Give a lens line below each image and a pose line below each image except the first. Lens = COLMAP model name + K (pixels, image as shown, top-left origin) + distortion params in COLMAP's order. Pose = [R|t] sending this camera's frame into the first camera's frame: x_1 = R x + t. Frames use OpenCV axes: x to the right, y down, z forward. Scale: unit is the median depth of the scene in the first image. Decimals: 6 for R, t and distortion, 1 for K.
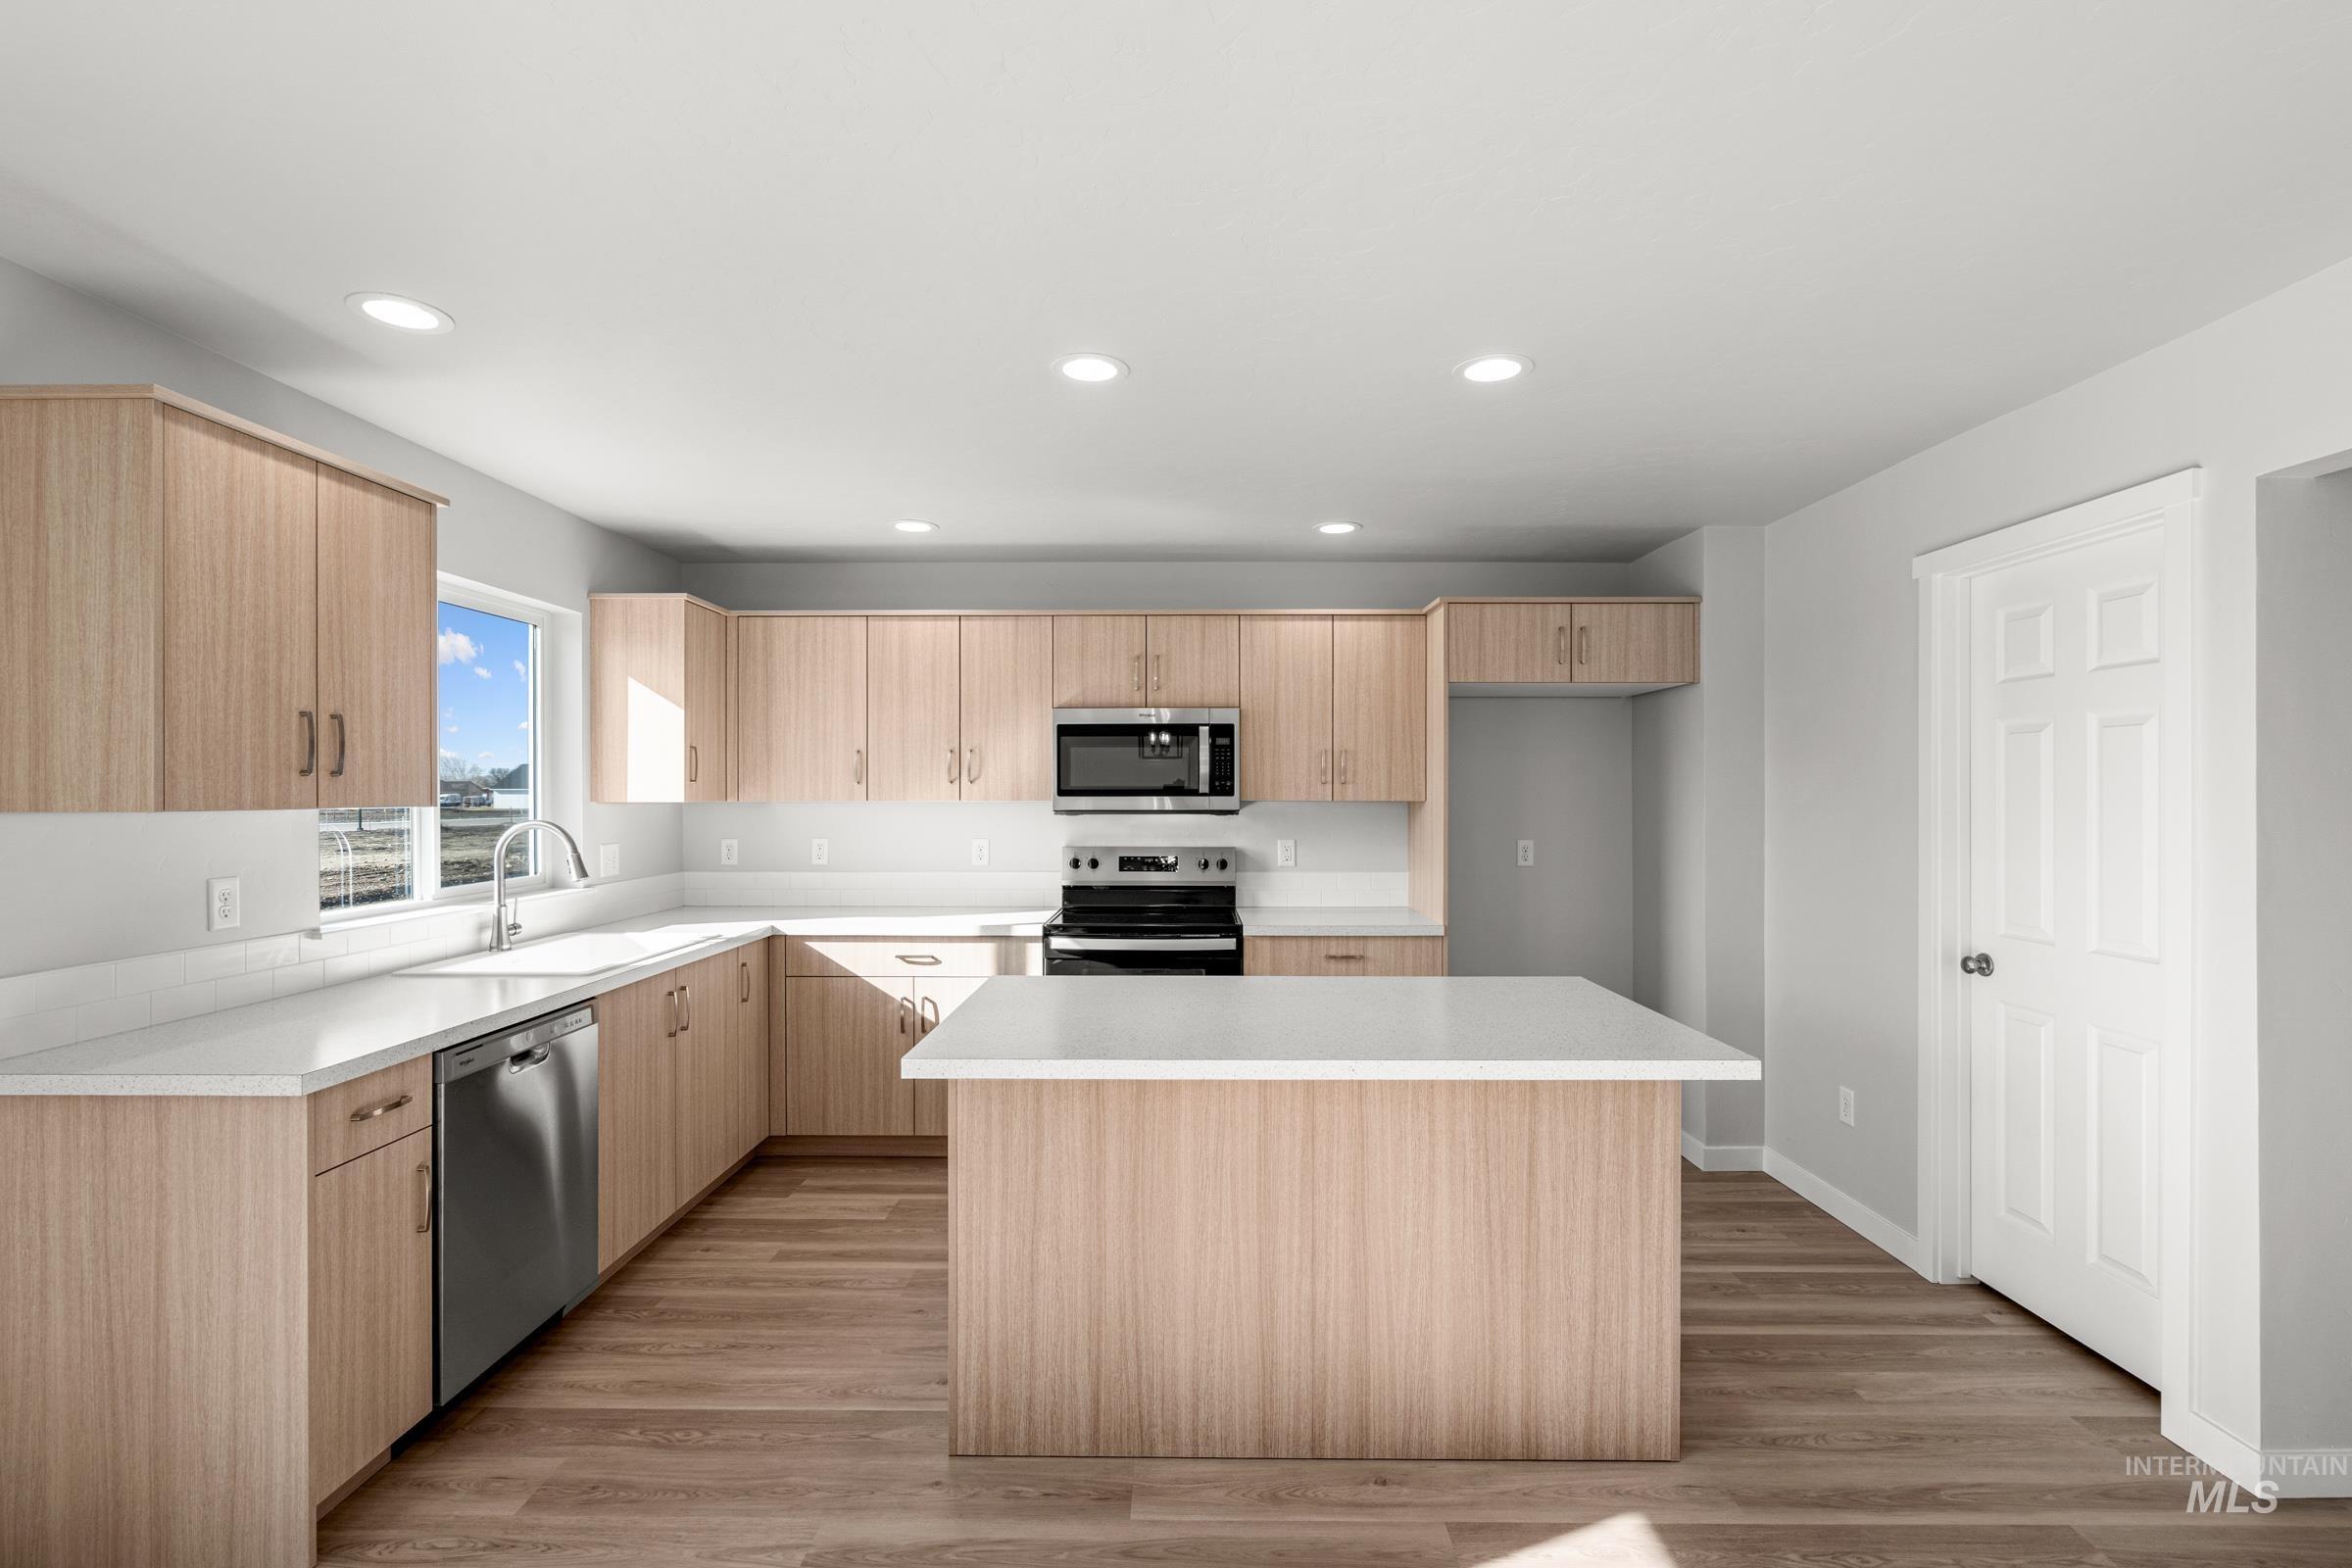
lens RADIAL K [[1057.5, 0, 1177.6], [0, 1057.5, 794.6], [0, 0, 1]] dist [-0.002559, 0.000954]
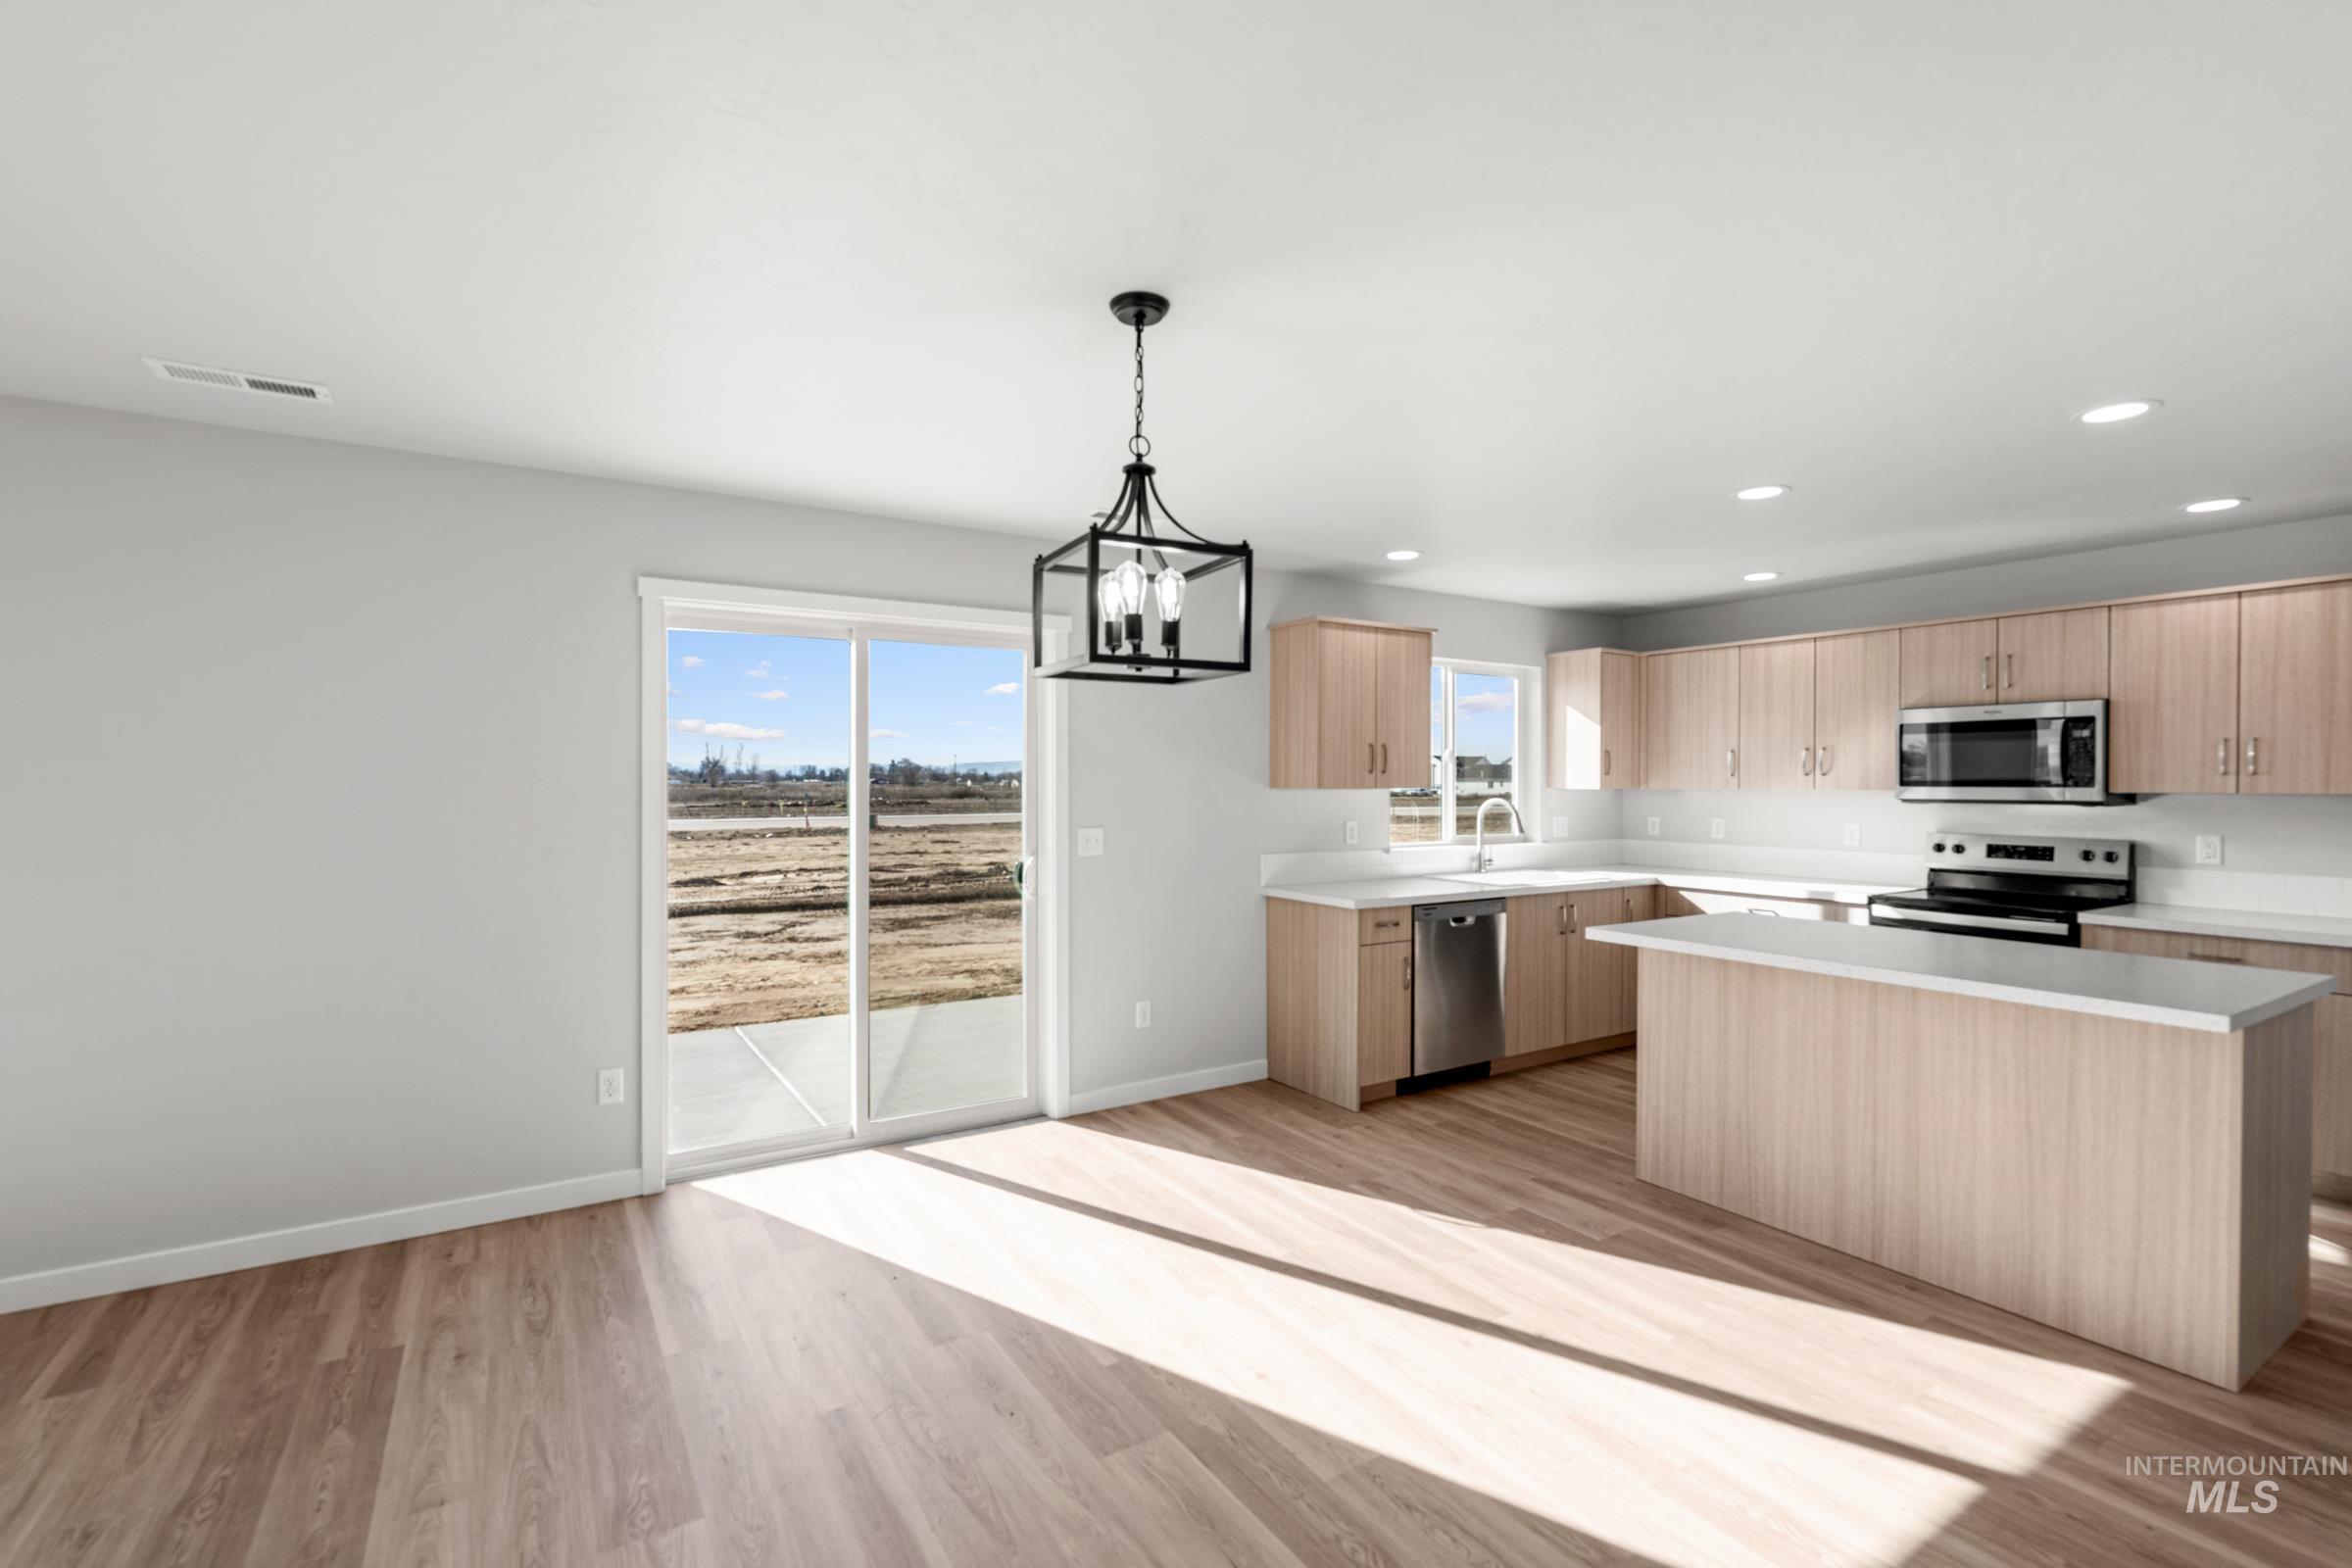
lens RADIAL K [[1049.0, 0, 1184.7], [0, 1049.0, 789.3], [0, 0, 1]] dist [-0.000638, 0.000607]
pose [[0.547706, 0.009031, -0.836622, 0.539323], [-0.005675, 0.999959, 0.007078, 0.001184], [0.836651, 0.000871, 0.547735, -0.353571]]
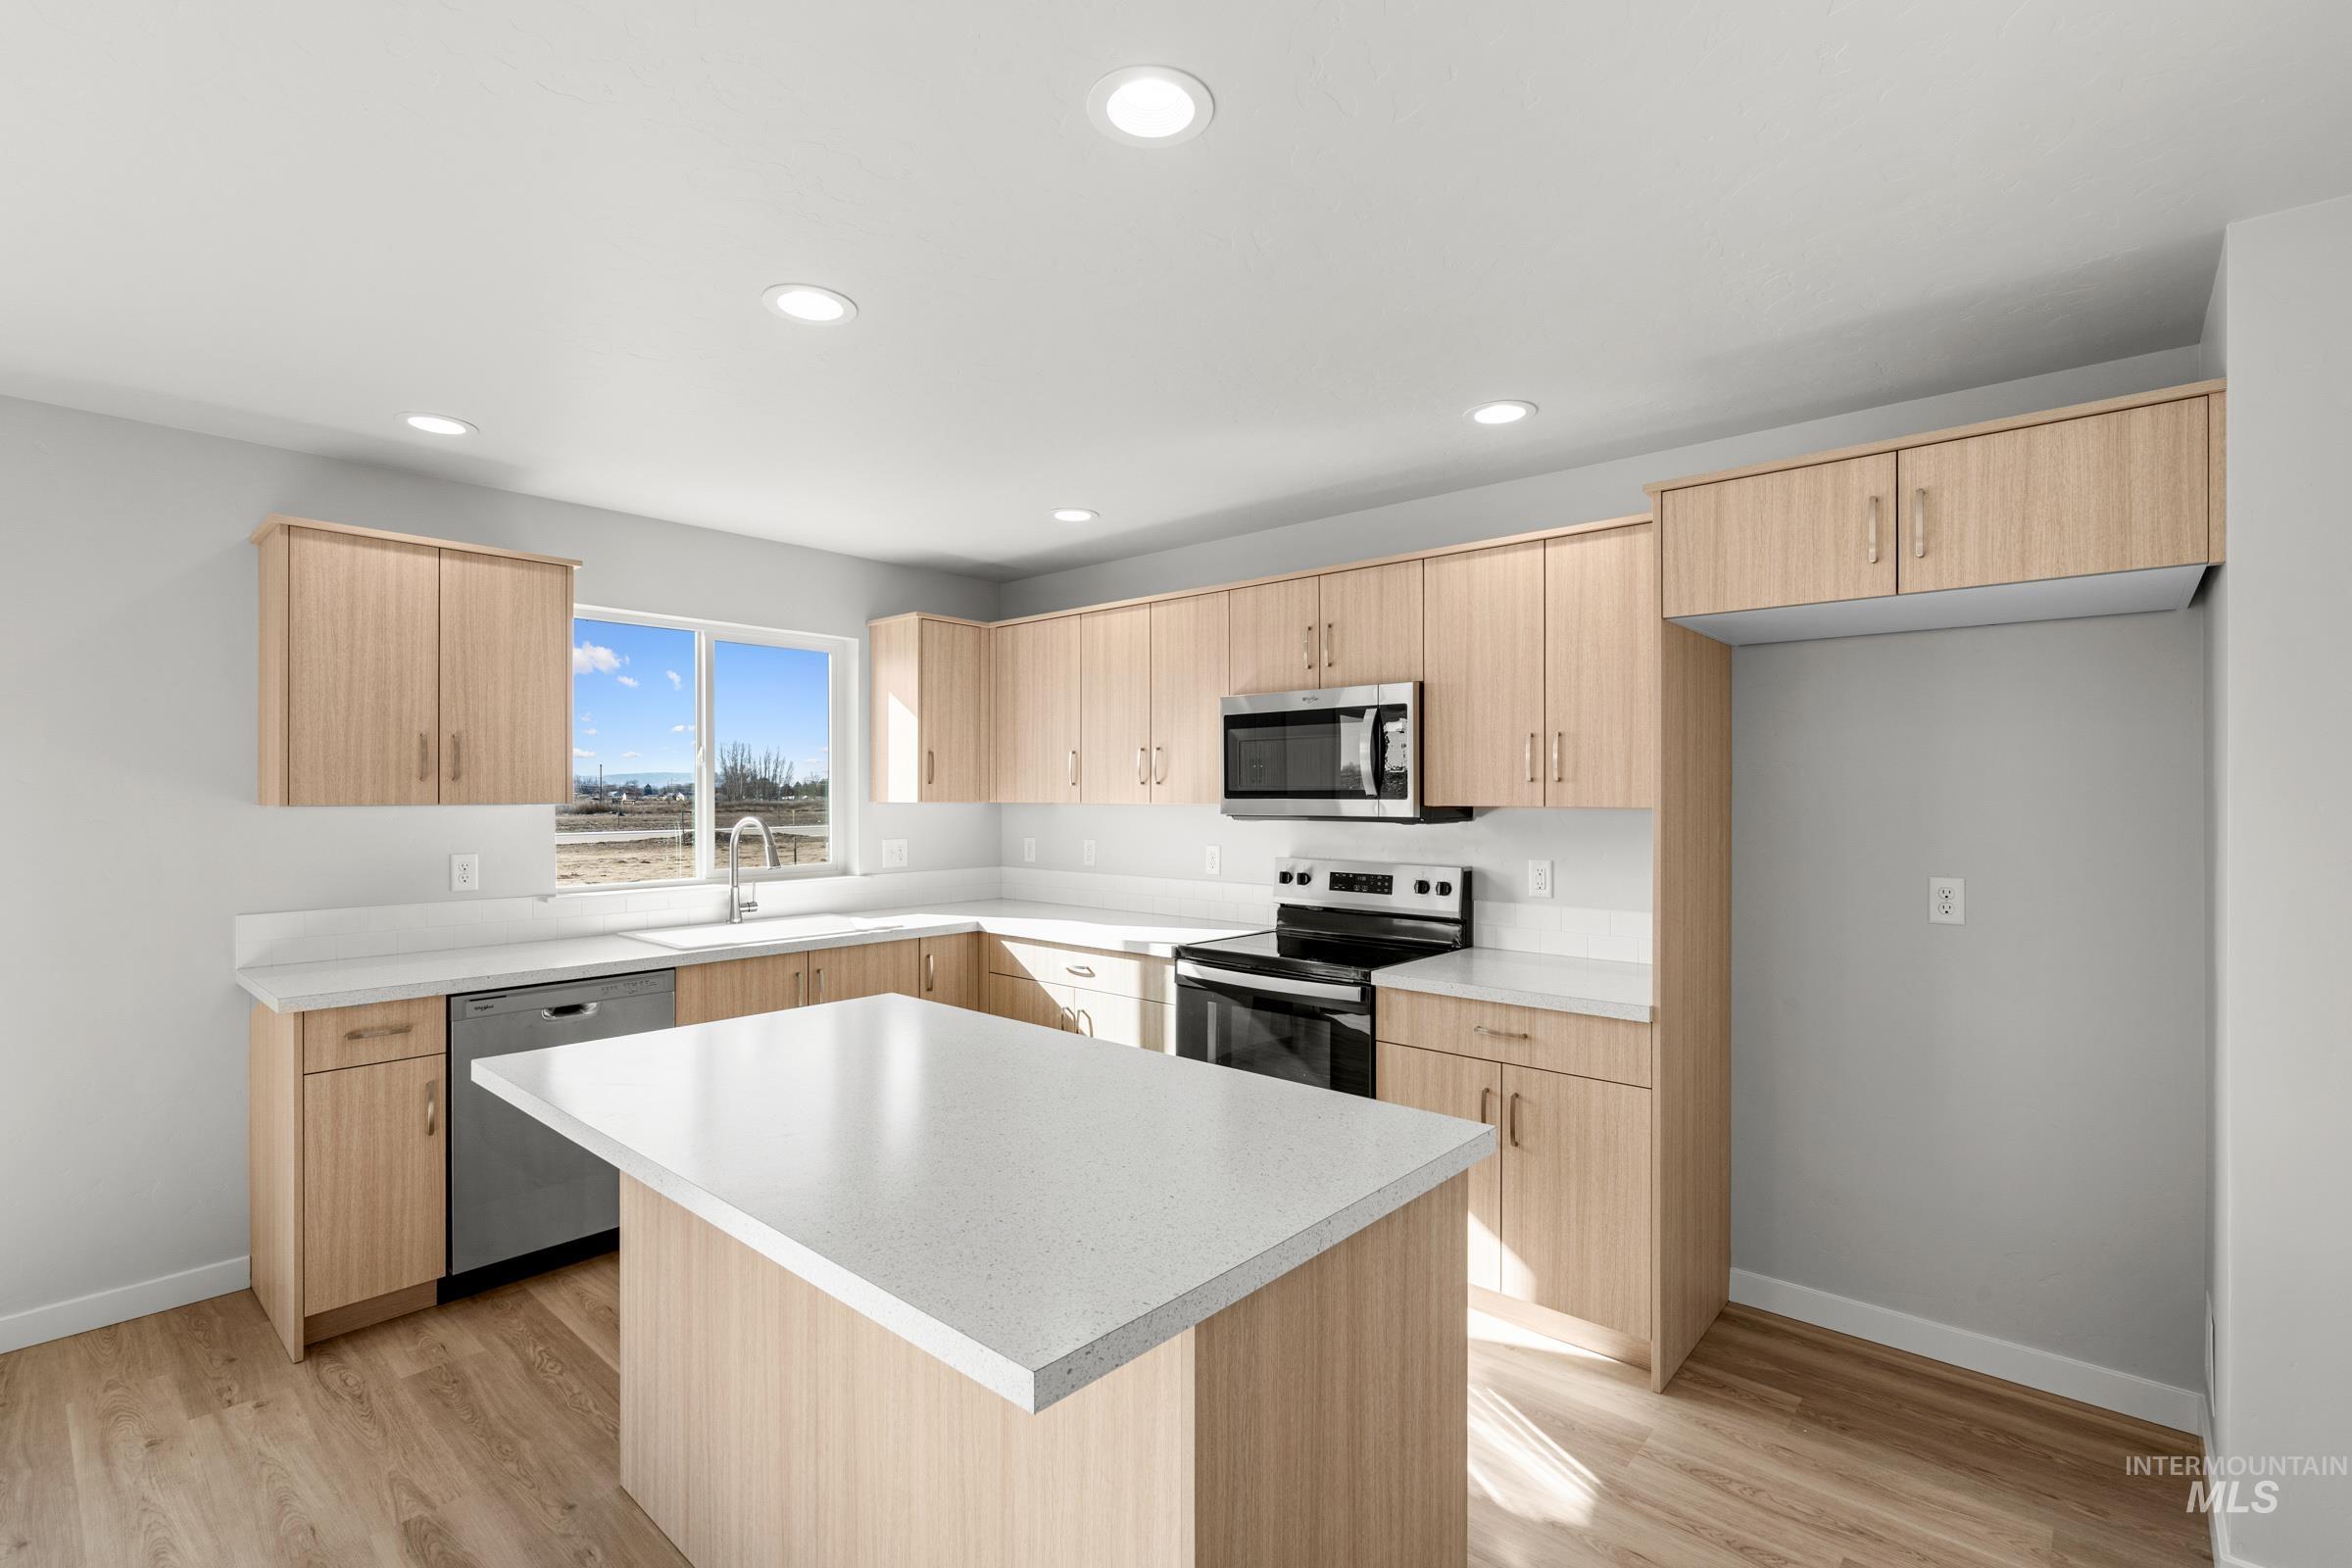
lens RADIAL K [[1057.5, 0, 1177.6], [0, 1057.5, 794.6], [0, 0, 1]] dist [-0.002559, 0.000954]
pose [[0.756387, 0.001335, -0.654123, 0.551009], [-0.002682, 0.999996, -0.001060, -0.000849], [0.654119, 0.002556, 0.756387, 0.419988]]
